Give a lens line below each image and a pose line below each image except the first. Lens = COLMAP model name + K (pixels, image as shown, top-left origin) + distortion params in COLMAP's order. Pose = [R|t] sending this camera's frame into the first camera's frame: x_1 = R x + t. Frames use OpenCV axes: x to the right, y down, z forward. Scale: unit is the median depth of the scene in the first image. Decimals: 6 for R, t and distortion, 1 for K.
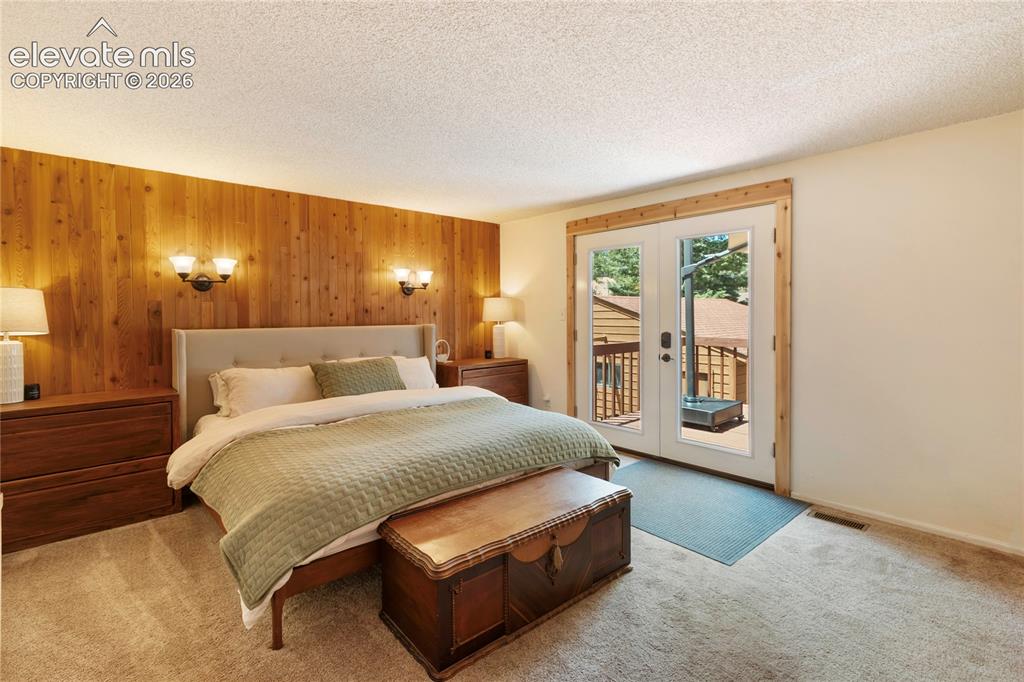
lens RADIAL K [[472.4, 0, 517.8], [0, 472.4, 310.8], [0, 0, 1]] dist [0.000528, -0.000202]
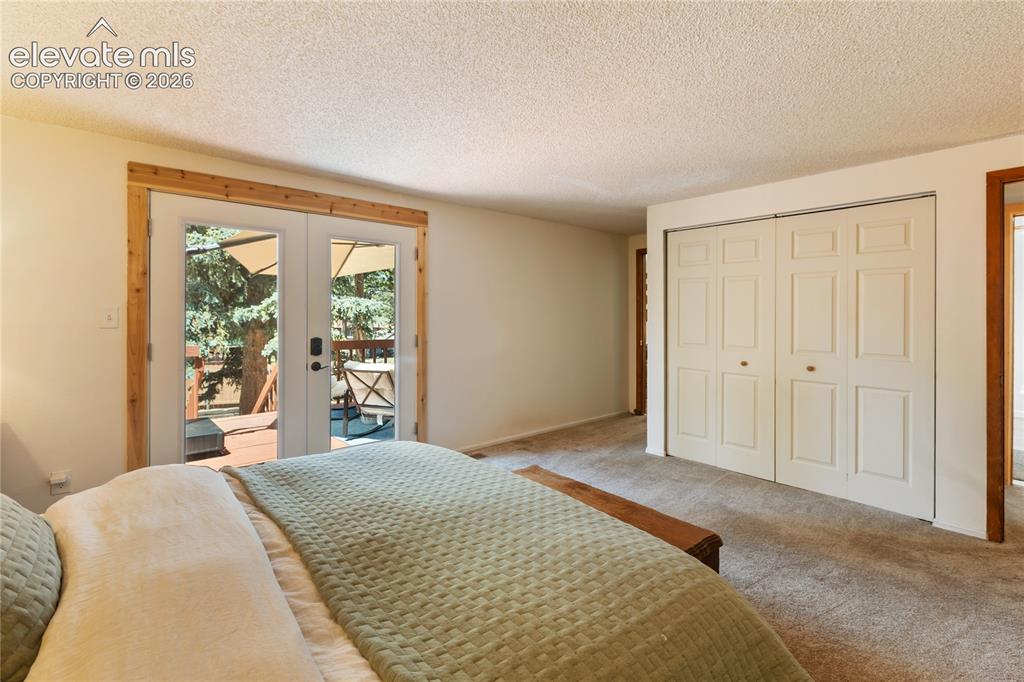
lens RADIAL K [[472.4, 0, 517.8], [0, 472.4, 310.8], [0, 0, 1]] dist [0.000528, -0.000202]
pose [[-0.002351, 0.013097, 0.999911, -0.581943], [-0.009217, 0.999871, -0.013119, 0.002302], [-0.999955, -0.009247, -0.002230, 0.621611]]
